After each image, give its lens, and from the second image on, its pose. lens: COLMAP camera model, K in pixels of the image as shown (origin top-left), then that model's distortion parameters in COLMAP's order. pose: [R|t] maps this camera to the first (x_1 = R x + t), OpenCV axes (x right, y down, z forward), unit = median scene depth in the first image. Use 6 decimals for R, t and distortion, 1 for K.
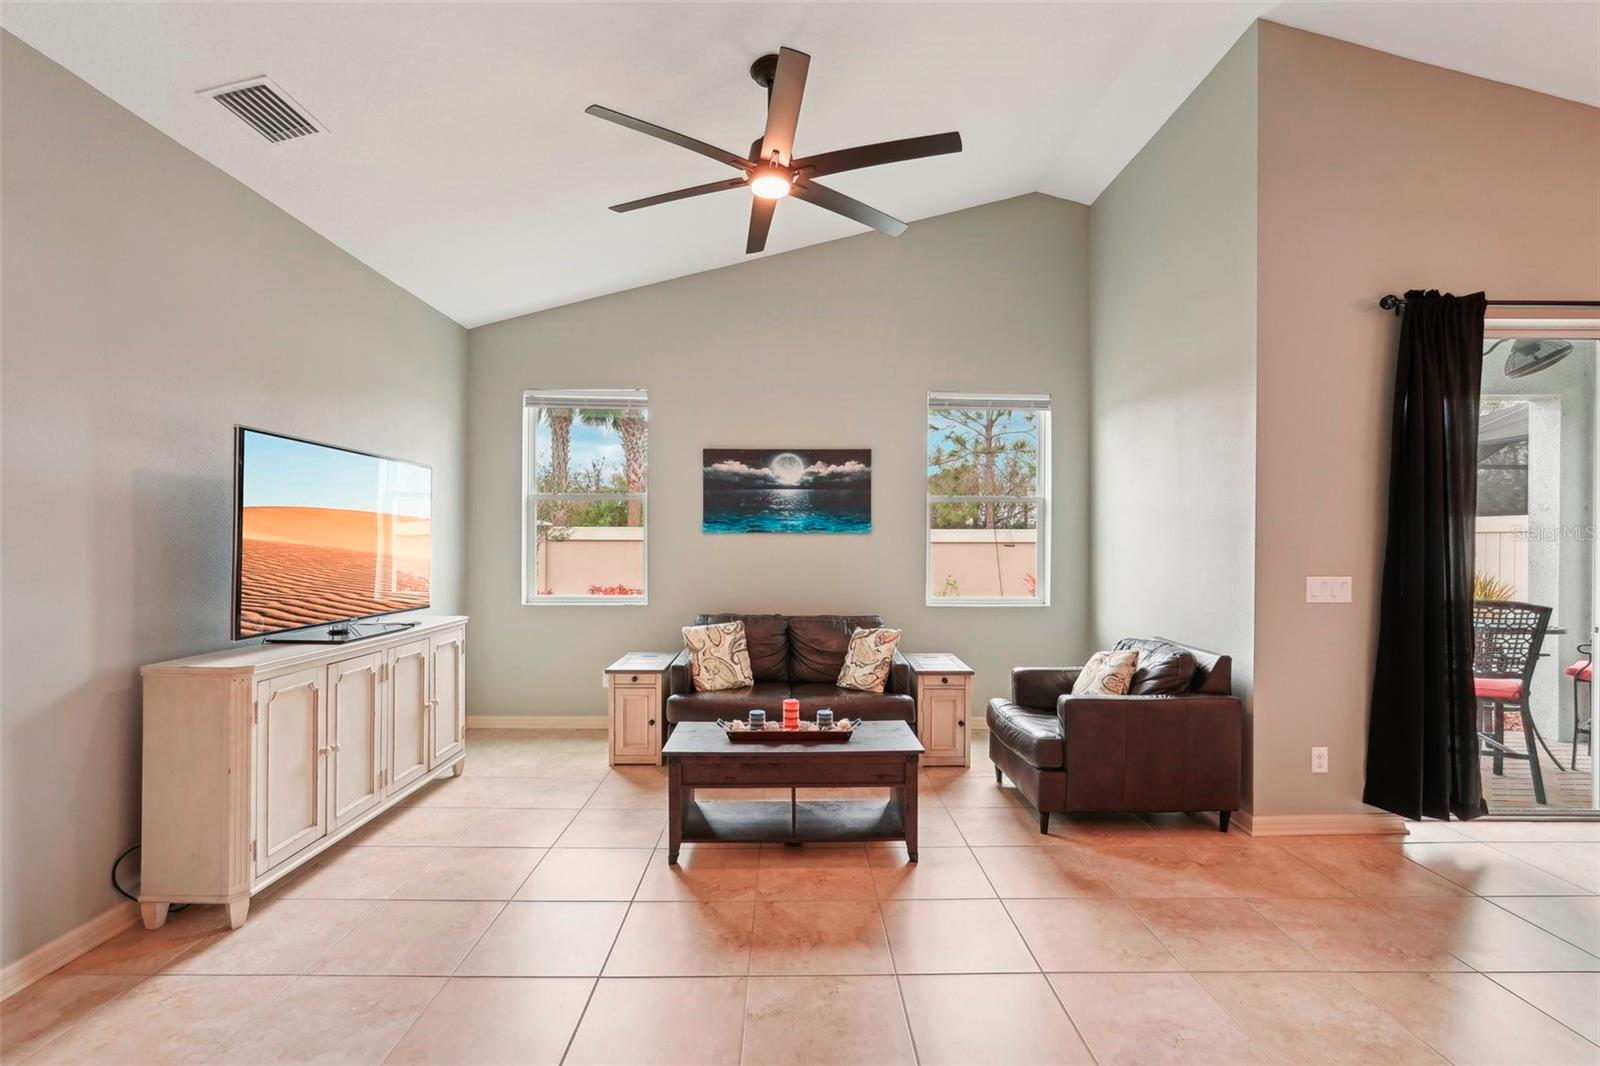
lens RADIAL K [[709.7, 0, 798.1], [0, 709.7, 543.3], [0, 0, 1]] dist [-0.011194, 0.000834]
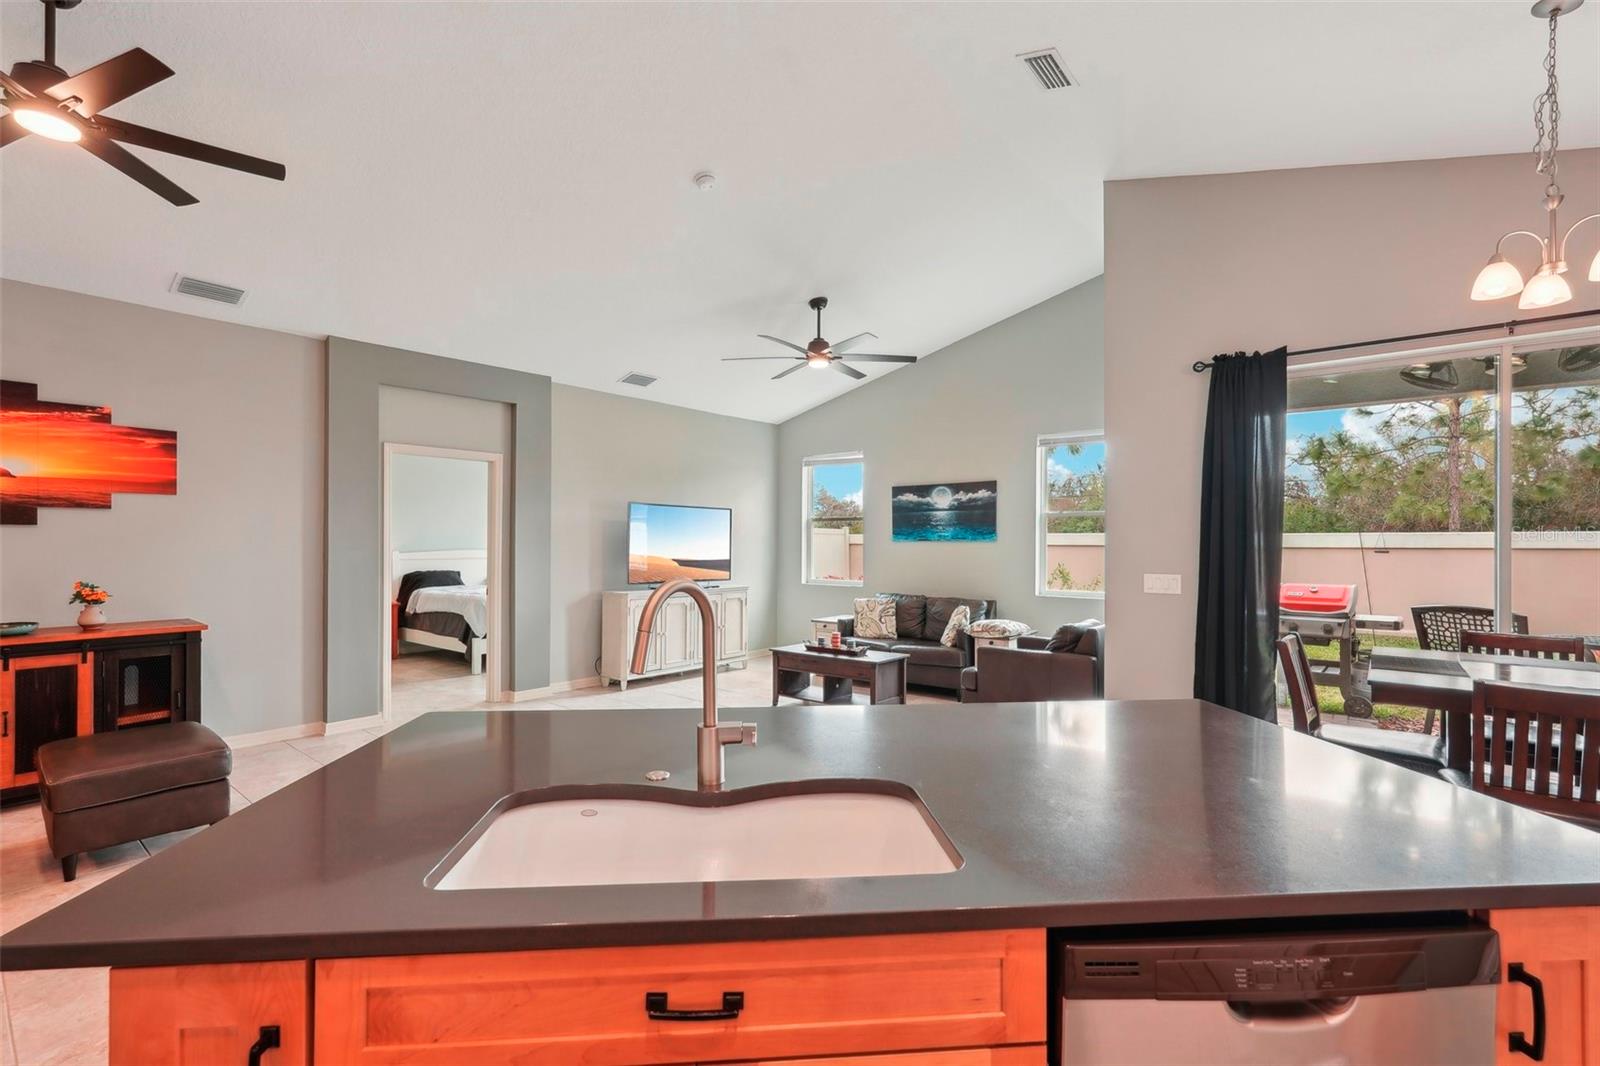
lens RADIAL K [[709.7, 0, 798.1], [0, 709.7, 543.3], [0, 0, 1]] dist [-0.011194, 0.000834]
pose [[0.767347, -0.000860, -0.641231, 0.827602], [-0.002674, 0.999986, -0.004542, -0.003020], [0.641226, 0.005200, 0.767335, -0.369971]]
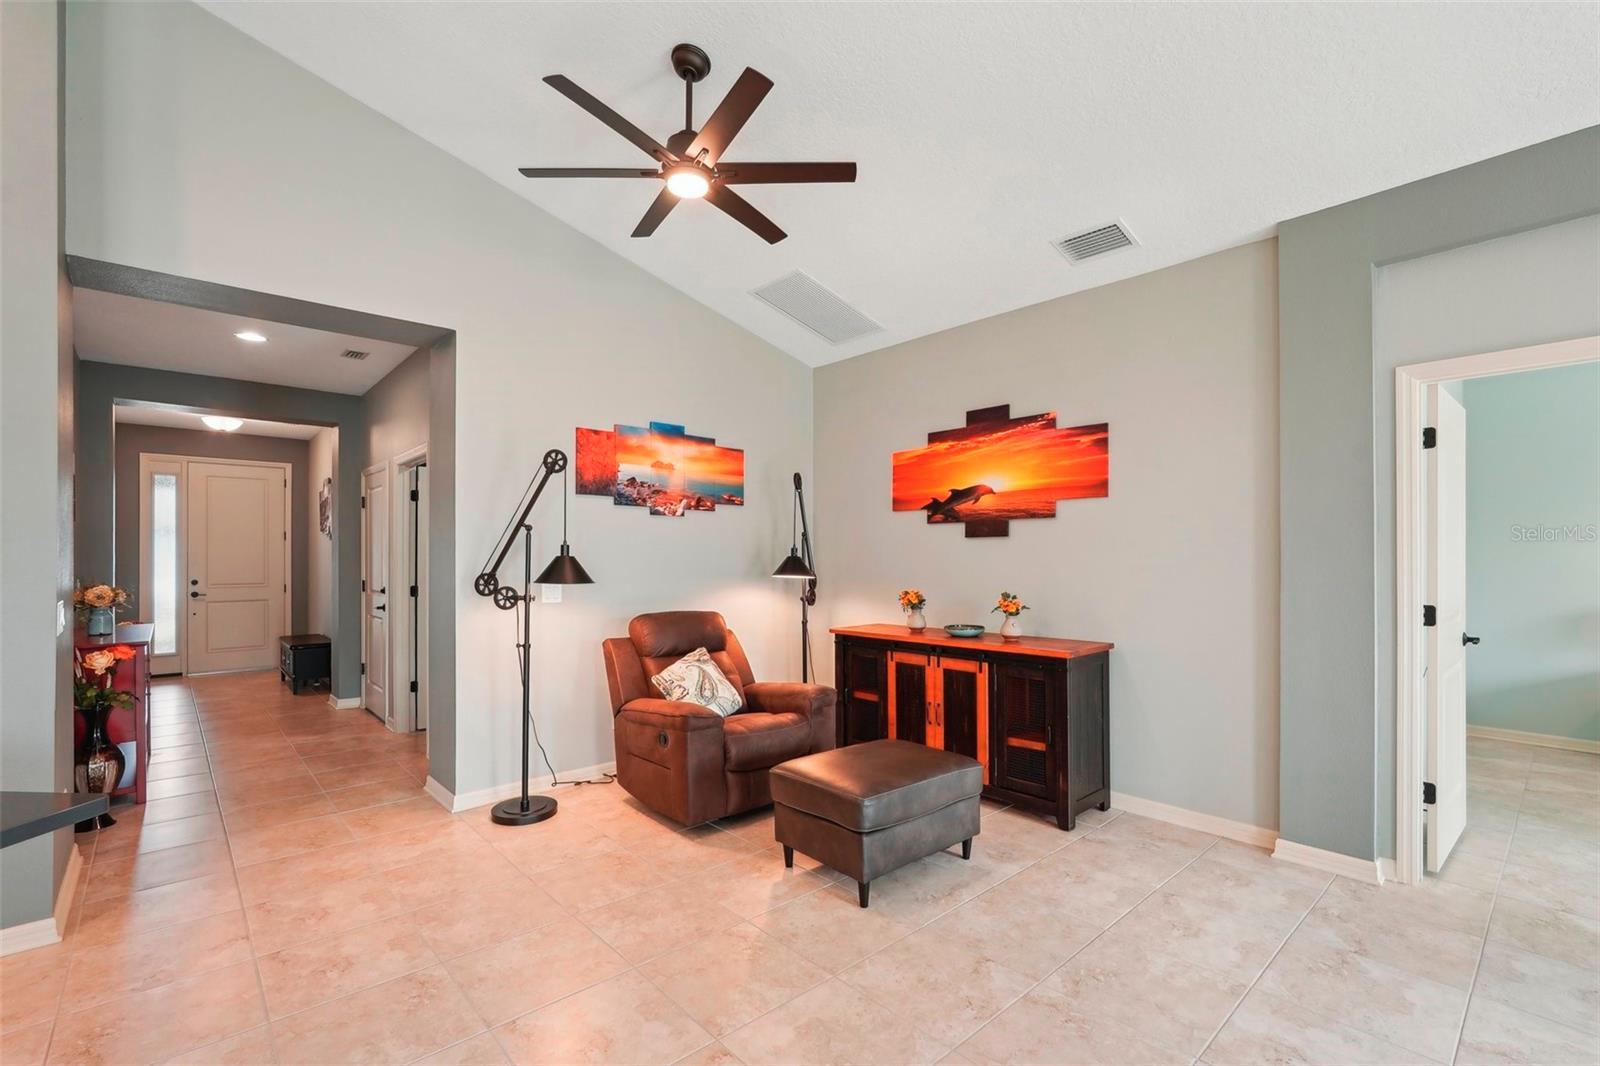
lens RADIAL K [[716.8, 0, 807.7], [0, 716.8, 555.1], [0, 0, 1]] dist [-0.001728, -0.000075]
pose [[-0.745302, -0.001779, -0.666724, 0.344480], [-0.003937, 0.999991, 0.001733, -0.003294], [0.666715, 0.003916, -0.745302, 0.257371]]
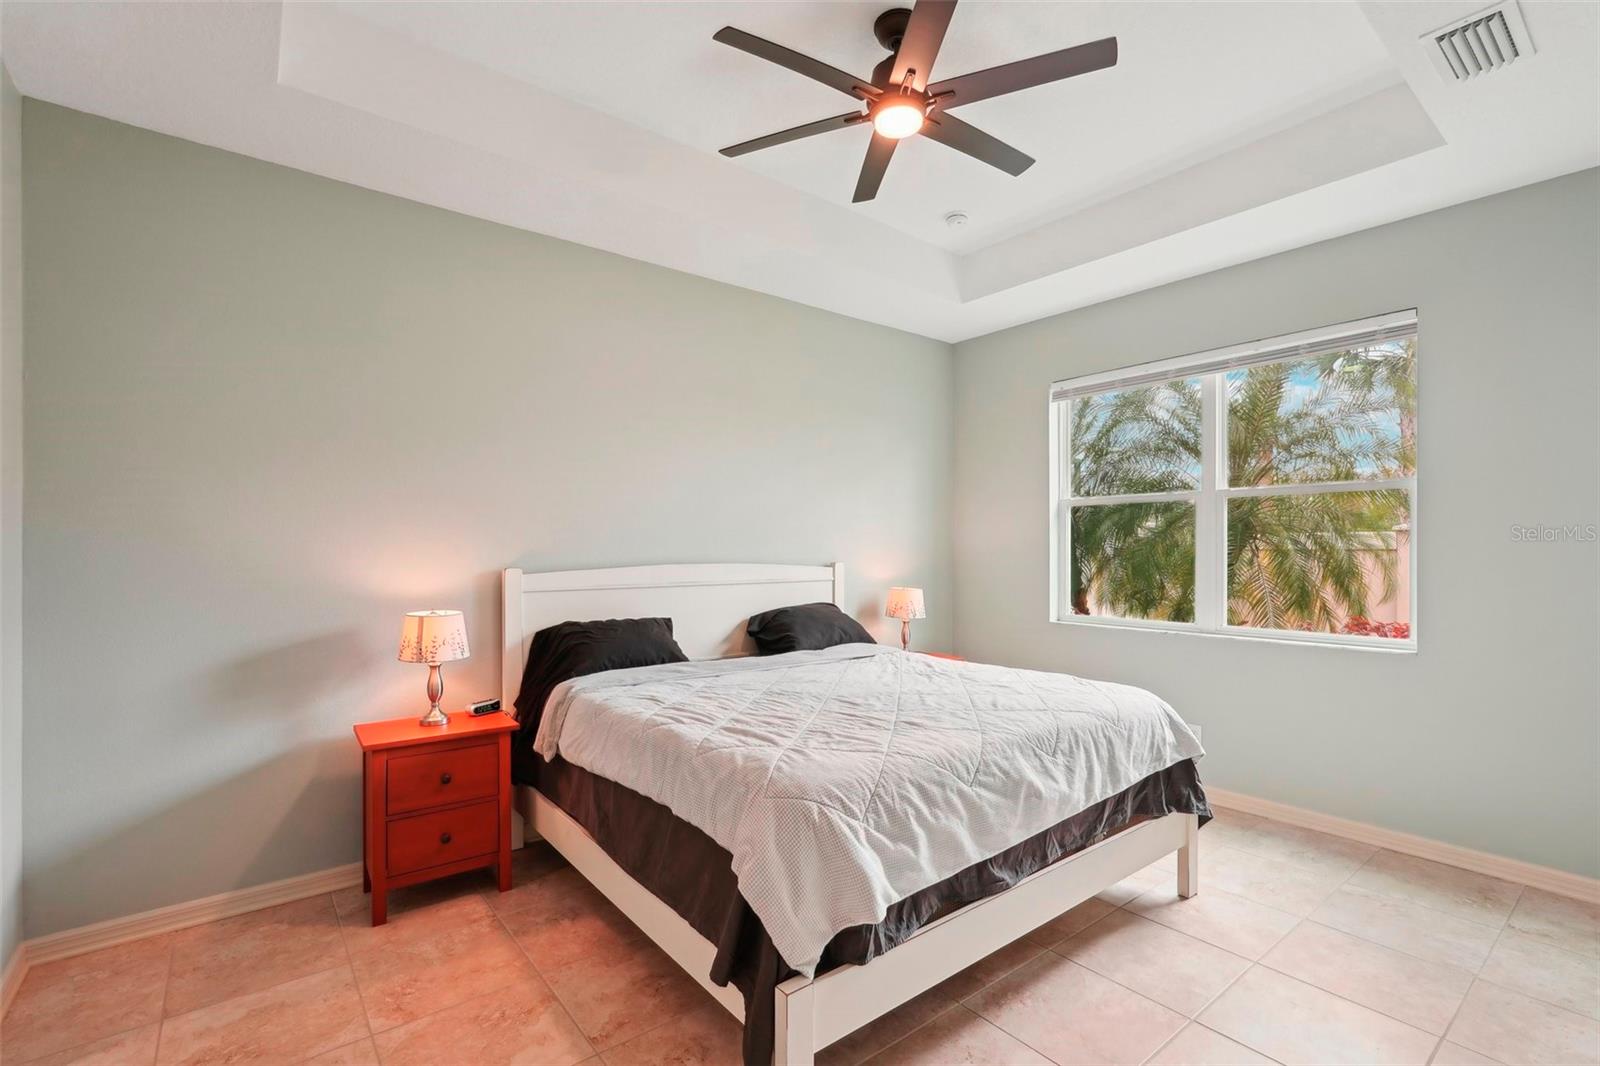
lens RADIAL K [[716.8, 0, 807.7], [0, 716.8, 555.1], [0, 0, 1]] dist [-0.001728, -0.000075]
pose [[0.612558, 0.001622, -0.790424, -0.586727], [-0.000077, 0.999998, 0.001993, -0.003185], [0.790426, -0.001160, 0.612557, 0.235319]]
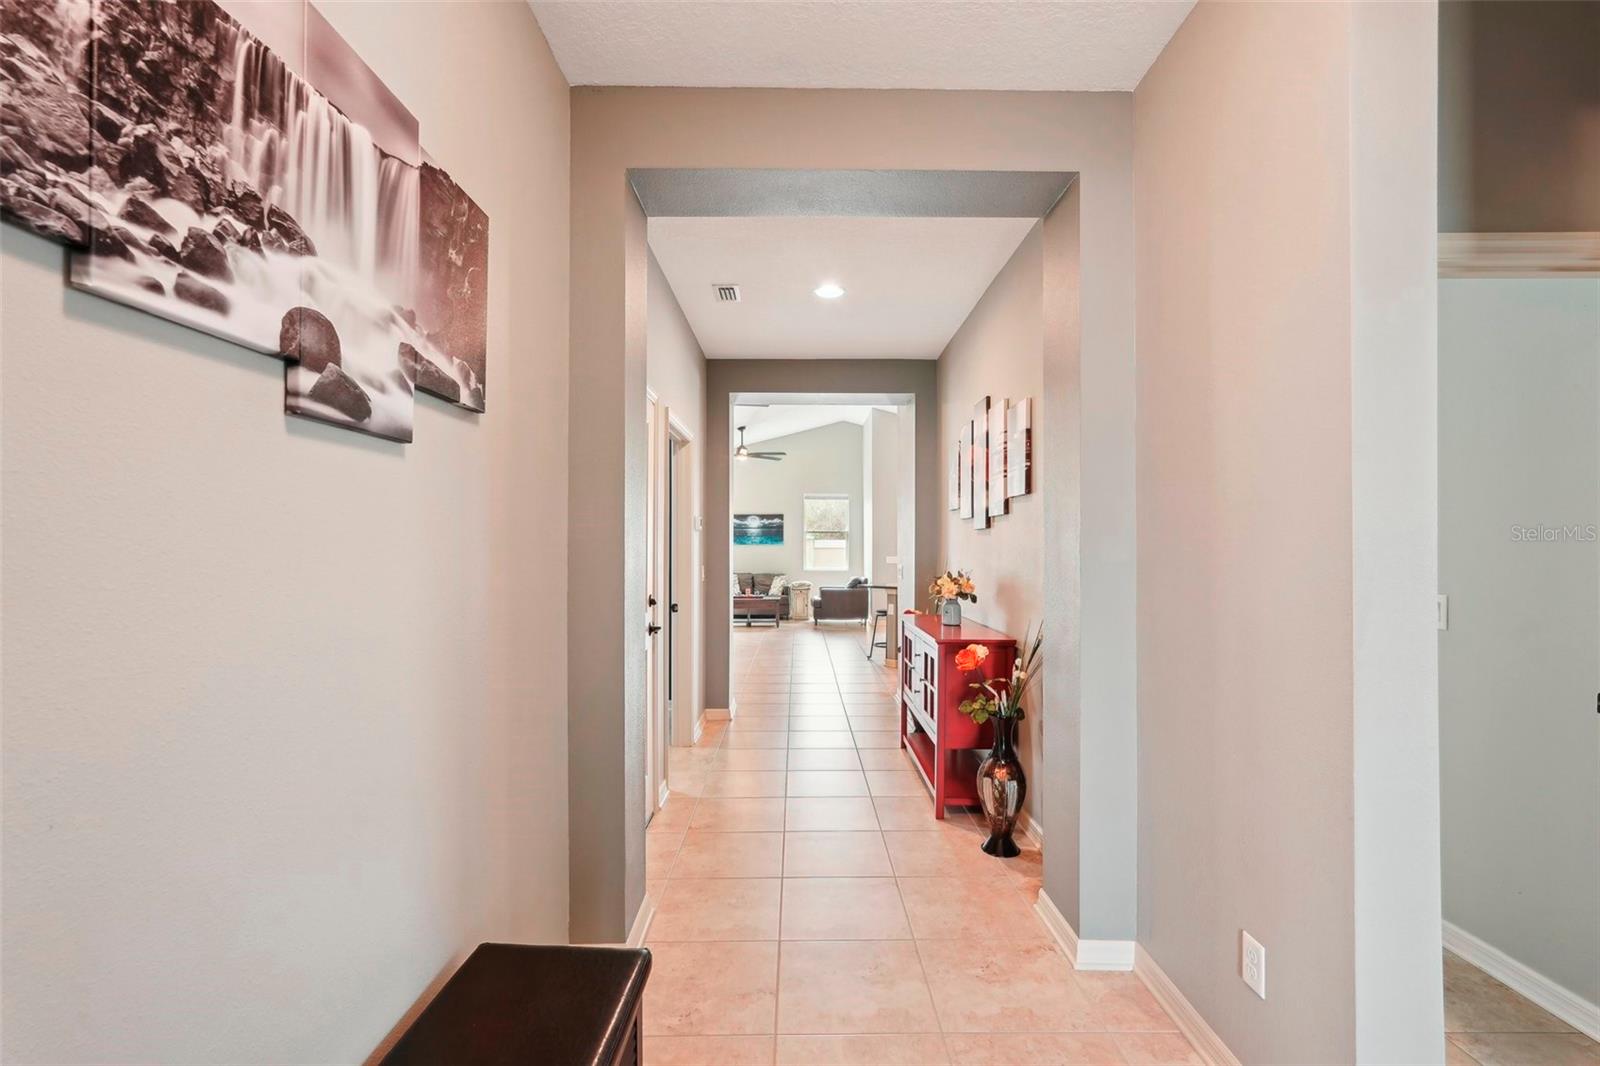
lens RADIAL K [[709.7, 0, 798.1], [0, 709.7, 543.3], [0, 0, 1]] dist [-0.011194, 0.000834]
pose [[0.999978, -0.001863, -0.006302, 0.212464], [0.001802, 0.999952, -0.009635, 0.010067], [0.006320, 0.009623, 0.999934, -2.135916]]
